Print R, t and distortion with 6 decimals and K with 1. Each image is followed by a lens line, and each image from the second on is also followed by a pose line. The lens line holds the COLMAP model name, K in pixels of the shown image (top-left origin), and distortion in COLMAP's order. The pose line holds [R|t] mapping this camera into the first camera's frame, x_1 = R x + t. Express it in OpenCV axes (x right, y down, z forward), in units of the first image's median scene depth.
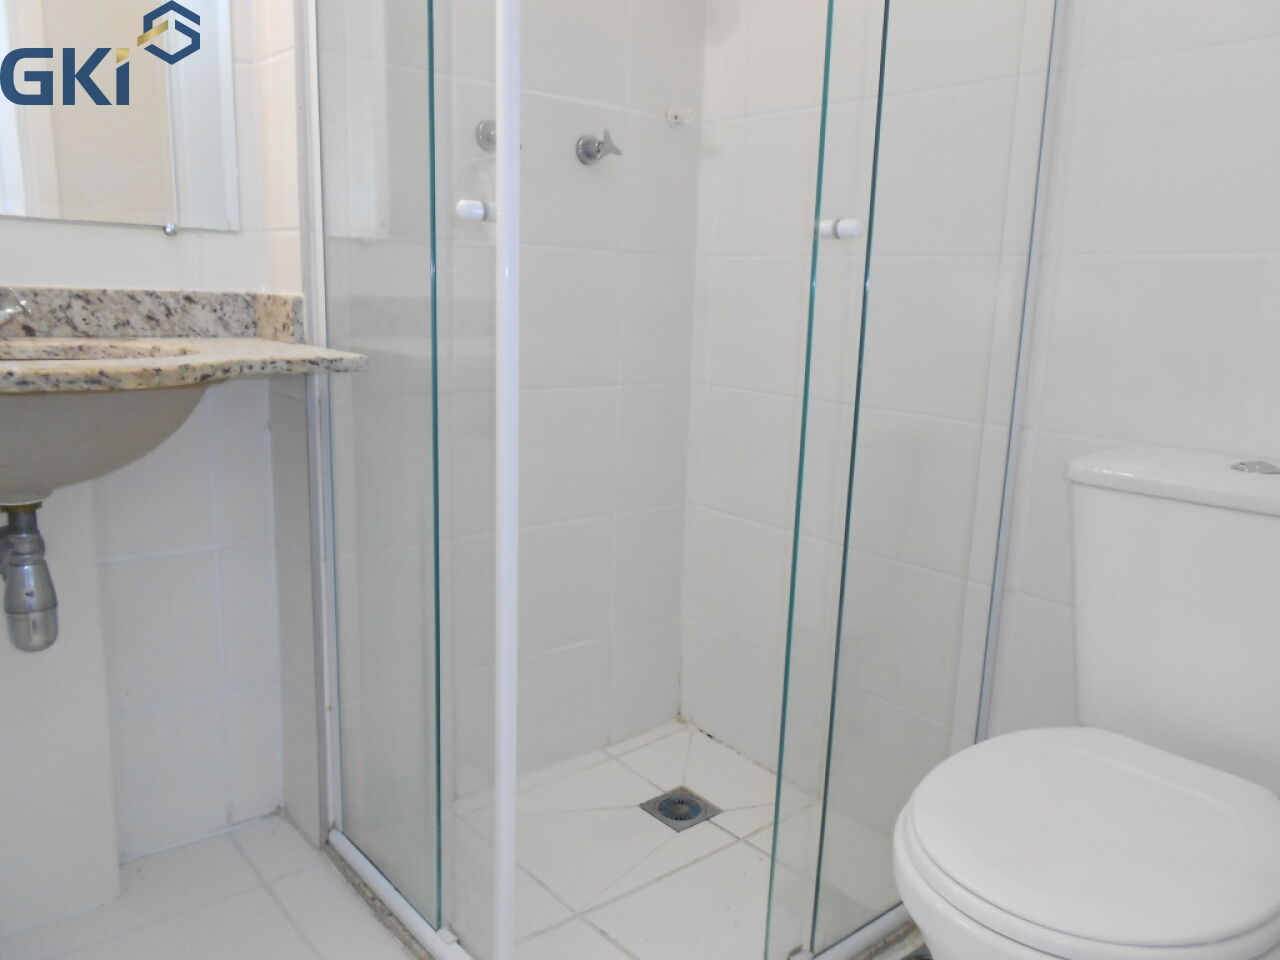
lens RADIAL K [[986.6, 0, 647.0], [0, 986.6, 497.5], [0, 0, 1]] dist [-0.000103, 0.002452]
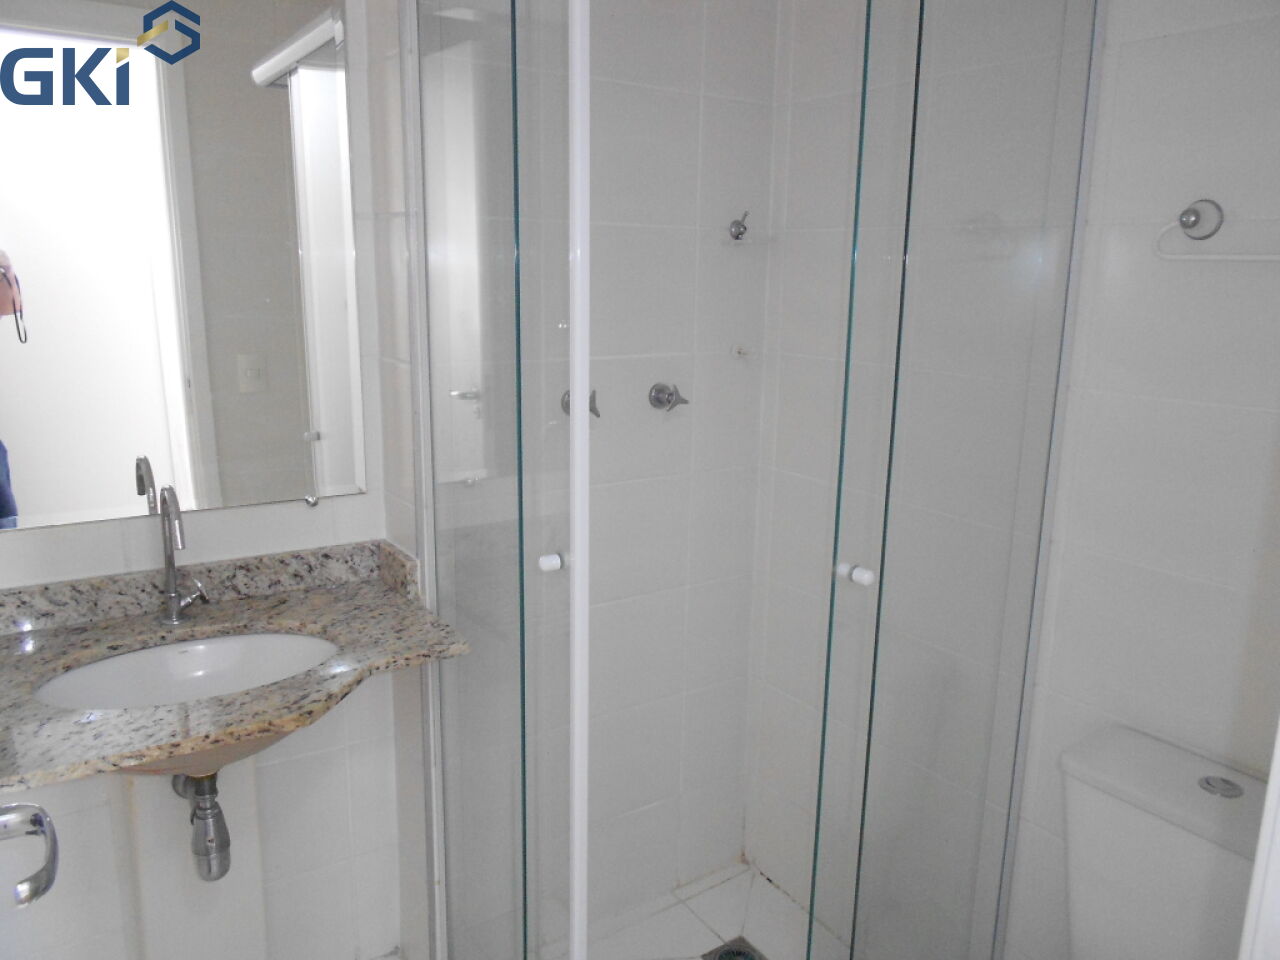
lens RADIAL K [[986.6, 0, 647.0], [0, 986.6, 497.5], [0, 0, 1]] dist [-0.000103, 0.002452]
pose [[0.994662, 0.008565, -0.102829, 0.052170], [-0.006355, 0.999742, 0.021799, -0.303581], [0.102990, -0.021029, 0.994460, -0.164424]]
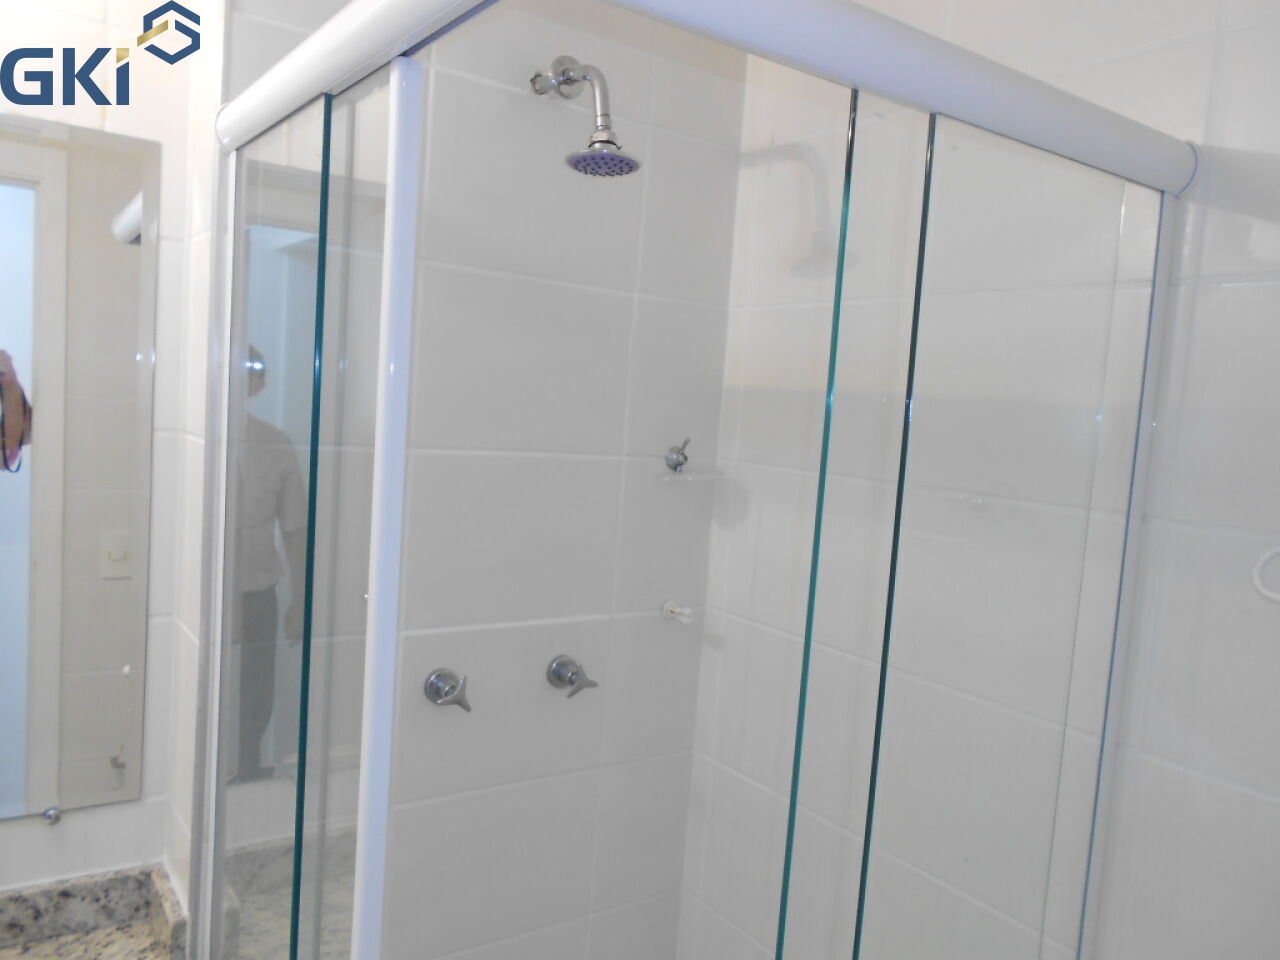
lens RADIAL K [[995.3, 0, 642.6], [0, 995.3, 487.5], [0, 0, 1]] dist [0.003505, 0.032048]
pose [[0.994507, 0.049345, -0.092312, 0.097419], [-0.060090, 0.991253, -0.117502, -0.480983], [0.085706, 0.122404, 0.988773, 0.138547]]
